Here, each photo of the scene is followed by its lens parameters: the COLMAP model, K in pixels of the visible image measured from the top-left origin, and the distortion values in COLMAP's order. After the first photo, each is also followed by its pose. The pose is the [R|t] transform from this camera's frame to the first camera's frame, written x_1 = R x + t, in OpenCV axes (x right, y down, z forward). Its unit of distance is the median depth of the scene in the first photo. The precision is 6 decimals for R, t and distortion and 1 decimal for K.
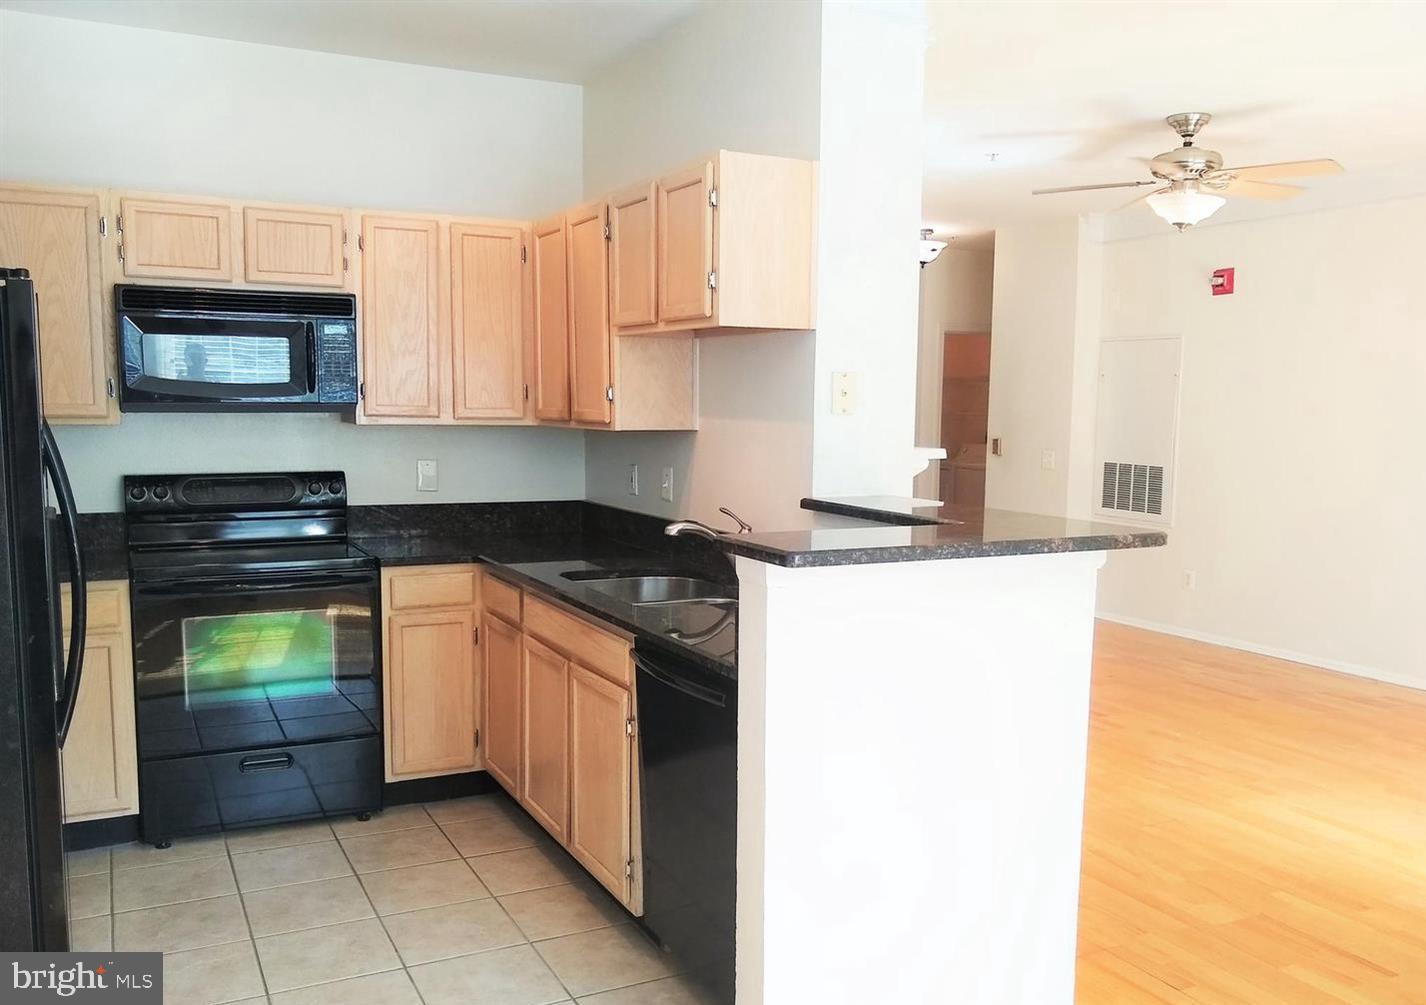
lens RADIAL K [[1177.3, 0, 715.7], [0, 1177.3, 538.7], [0, 0, 1]] dist [-0.000525, -0.000523]
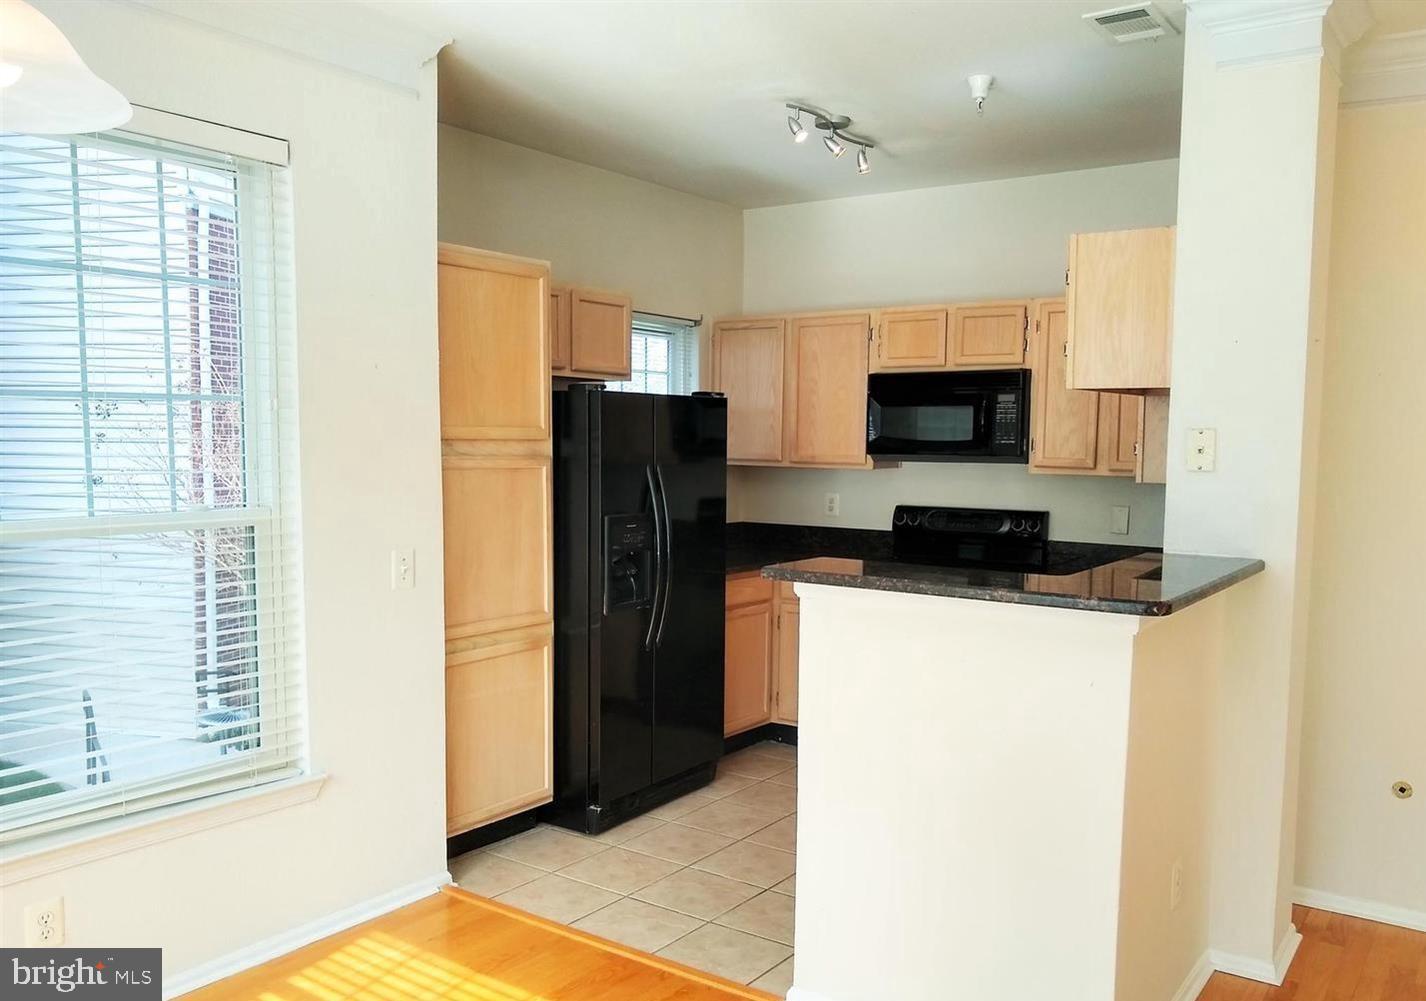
lens RADIAL K [[1177.3, 0, 715.7], [0, 1177.3, 536.7], [0, 0, 1]] dist [-0.000525, -0.000523]
pose [[0.456019, 0.070455, -0.887177, 0.668978], [-0.107974, 0.993878, 0.023428, -0.026680], [0.883396, 0.085108, 0.460835, 0.162881]]
